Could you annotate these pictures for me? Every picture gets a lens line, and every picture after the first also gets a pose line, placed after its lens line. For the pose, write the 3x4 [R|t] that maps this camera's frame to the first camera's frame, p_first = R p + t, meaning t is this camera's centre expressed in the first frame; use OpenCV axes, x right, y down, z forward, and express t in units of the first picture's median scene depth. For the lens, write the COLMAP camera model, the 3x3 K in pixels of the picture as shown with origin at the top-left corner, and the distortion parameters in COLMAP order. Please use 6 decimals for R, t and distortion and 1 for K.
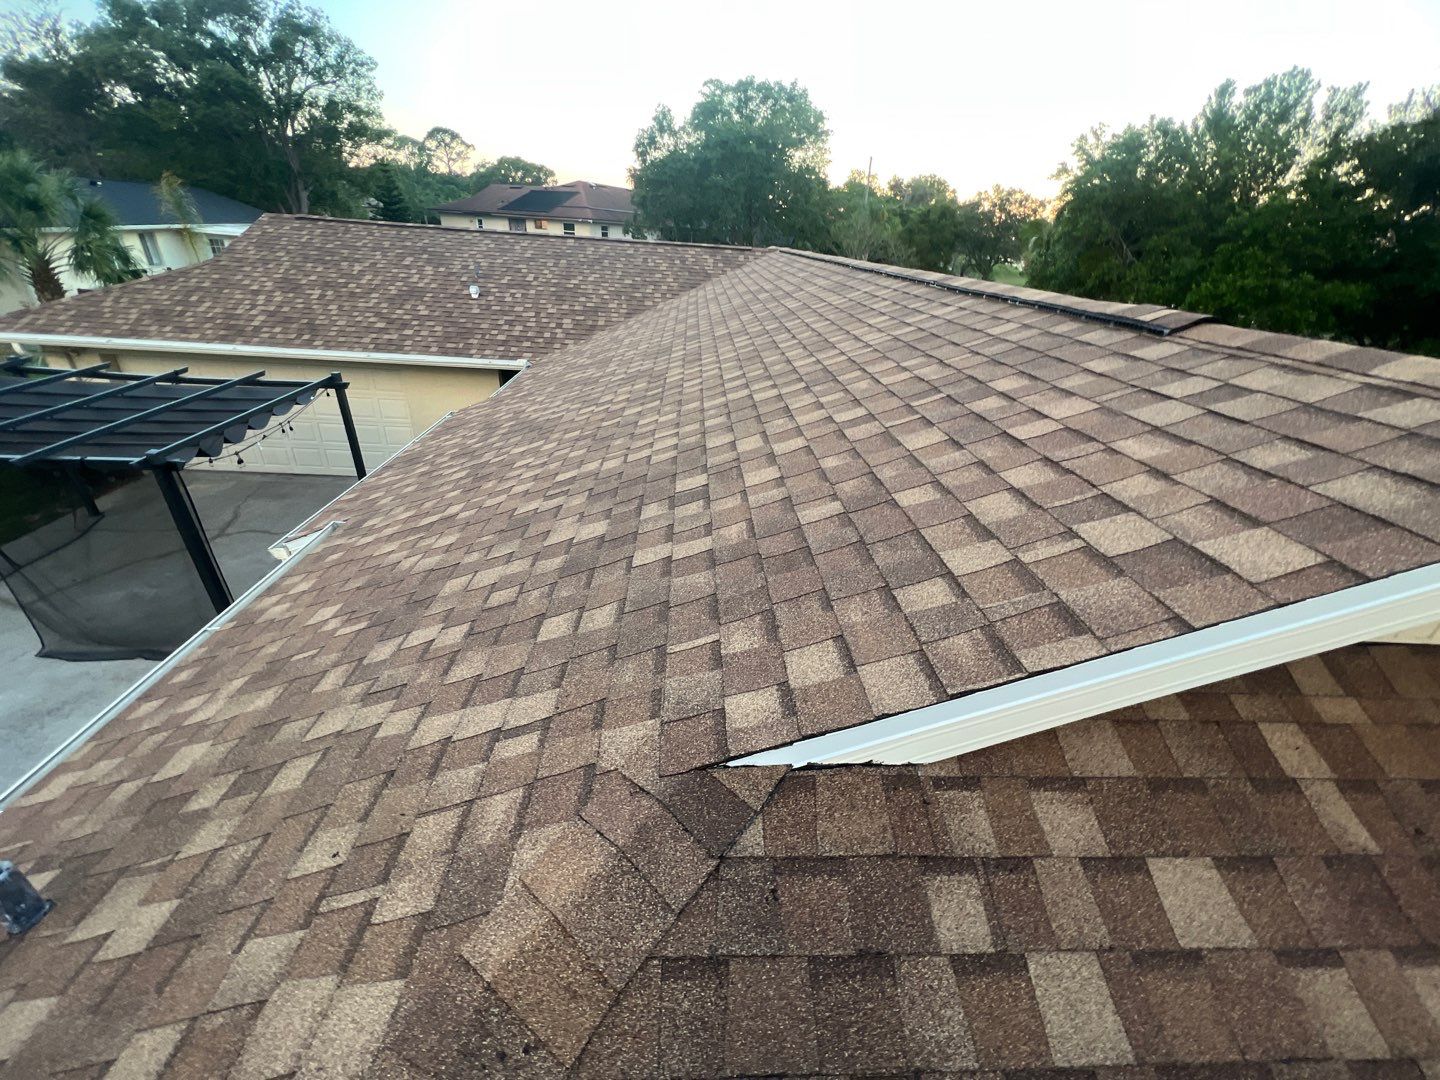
lens RADIAL K [[573.1, 0, 720.0], [0, 573.1, 540.0], [0, 0, 1]] dist [-0.003841, 0.000297]
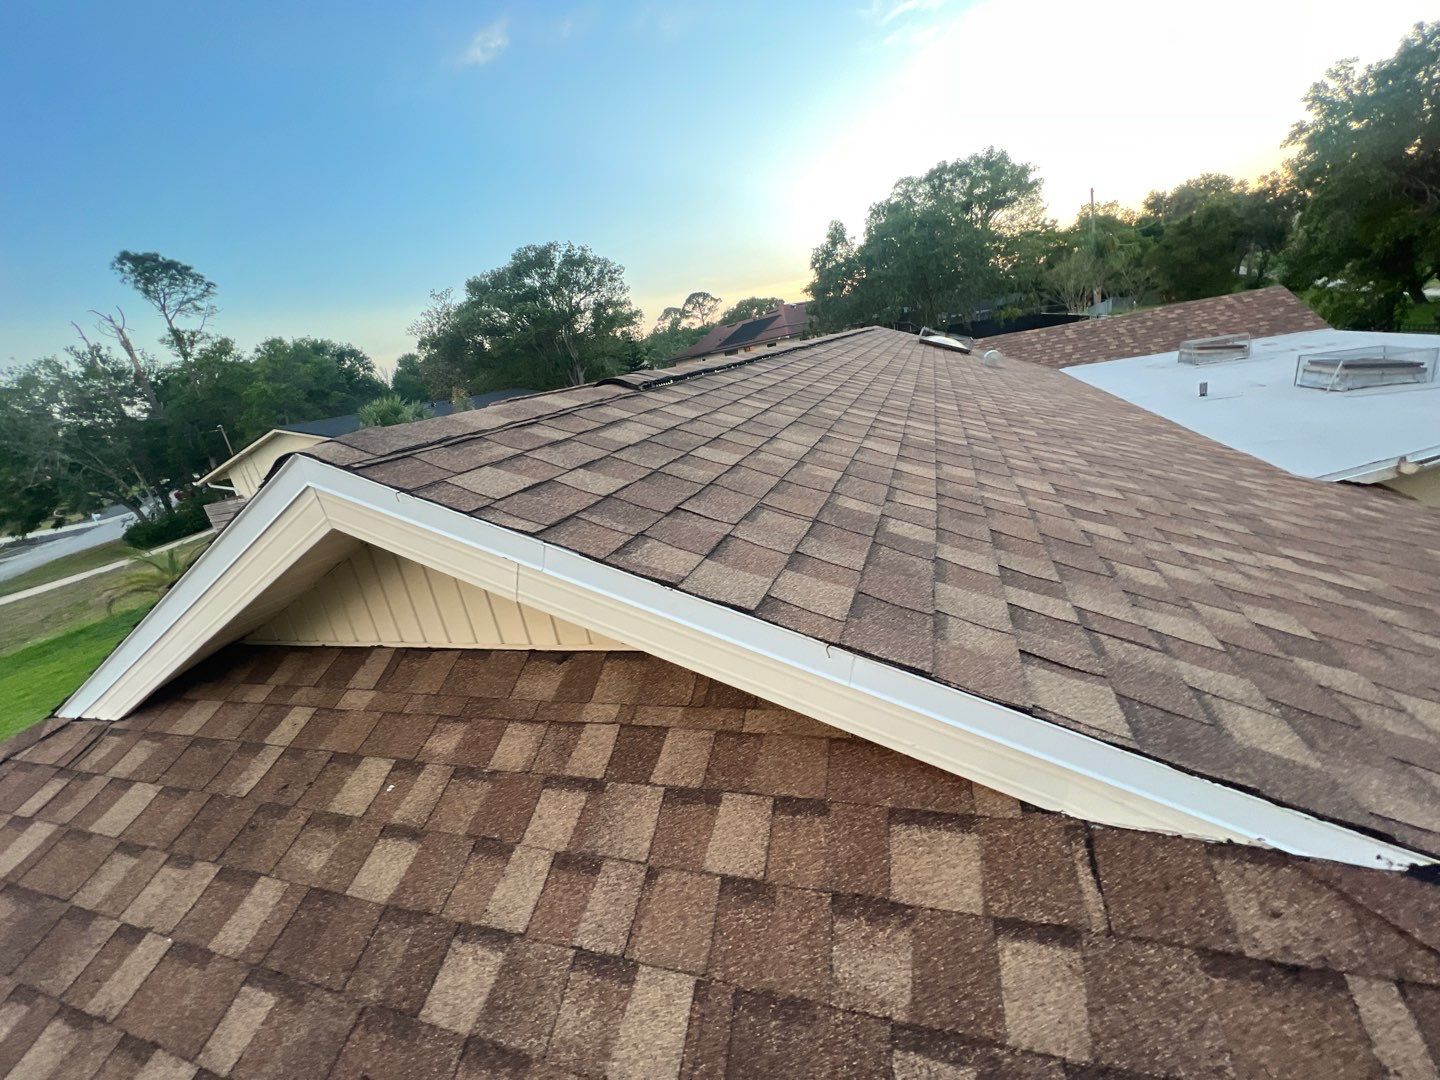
lens RADIAL K [[573.1, 0, 720.0], [0, 573.1, 540.0], [0, 0, 1]] dist [-0.003841, 0.000297]
pose [[0.899511, -0.111205, -0.422508, 0.082293], [0.044541, 0.985367, -0.164524, 0.006746], [0.434621, 0.129173, 0.891302, 0.006433]]
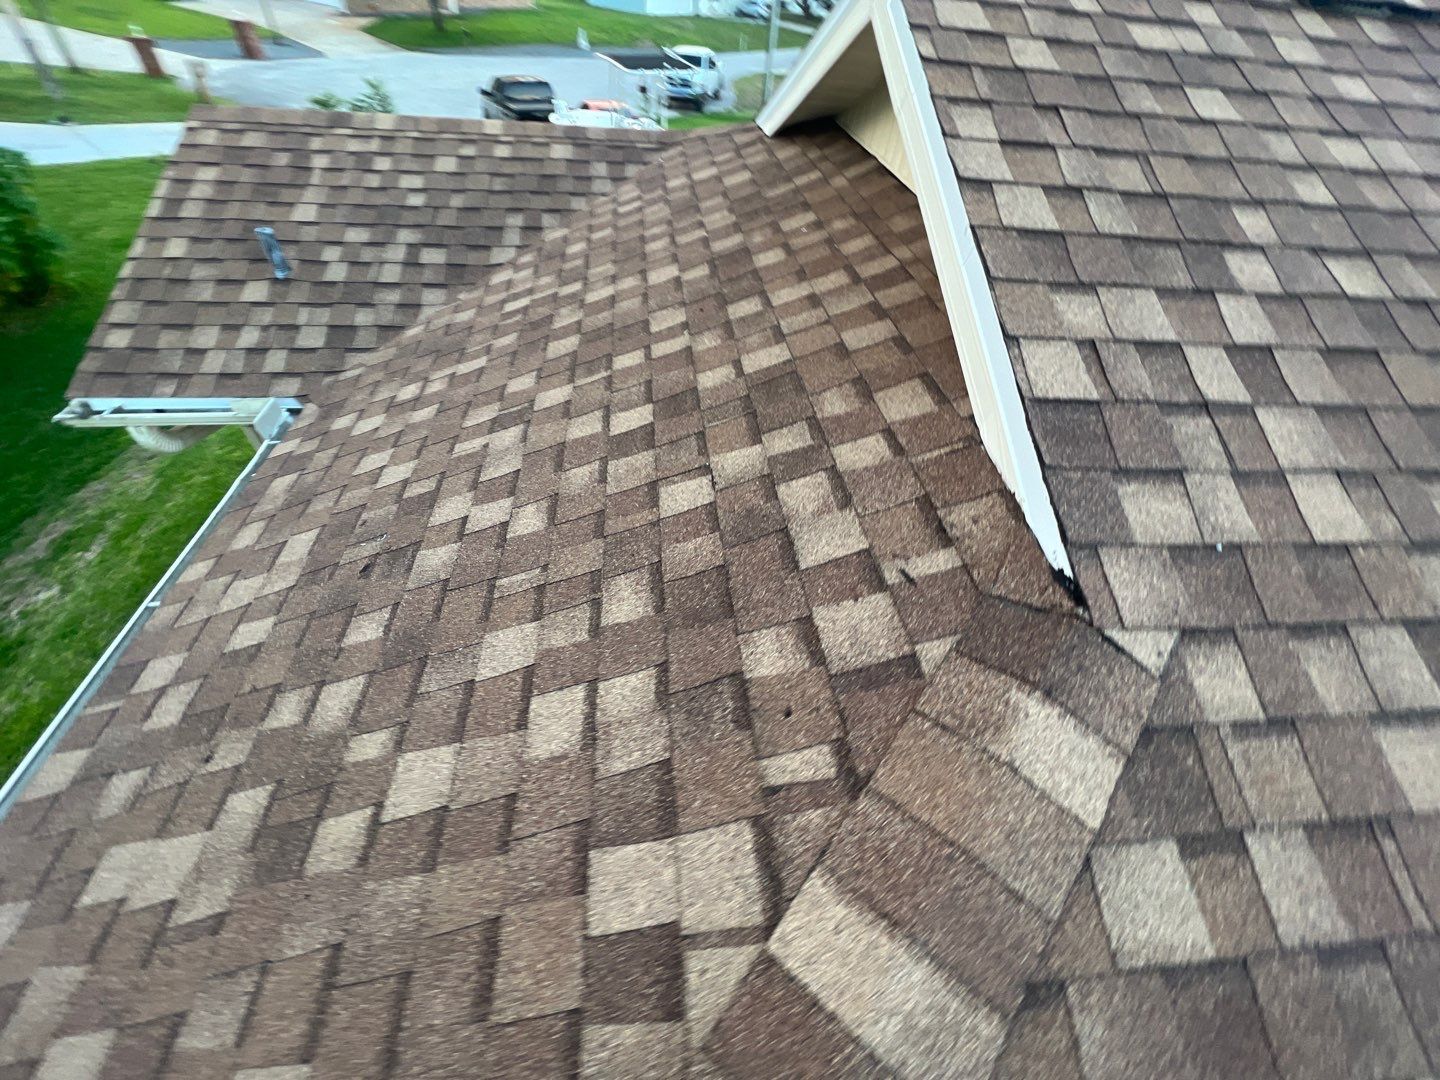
lens RADIAL K [[573.1, 0, 720.0], [0, 573.1, 540.0], [0, 0, 1]] dist [-0.003841, 0.000297]
pose [[0.070460, 0.667794, -0.741004, 0.110940], [-0.527724, 0.655336, 0.540410, 0.009024], [0.846488, 0.352968, 0.398586, 0.012243]]
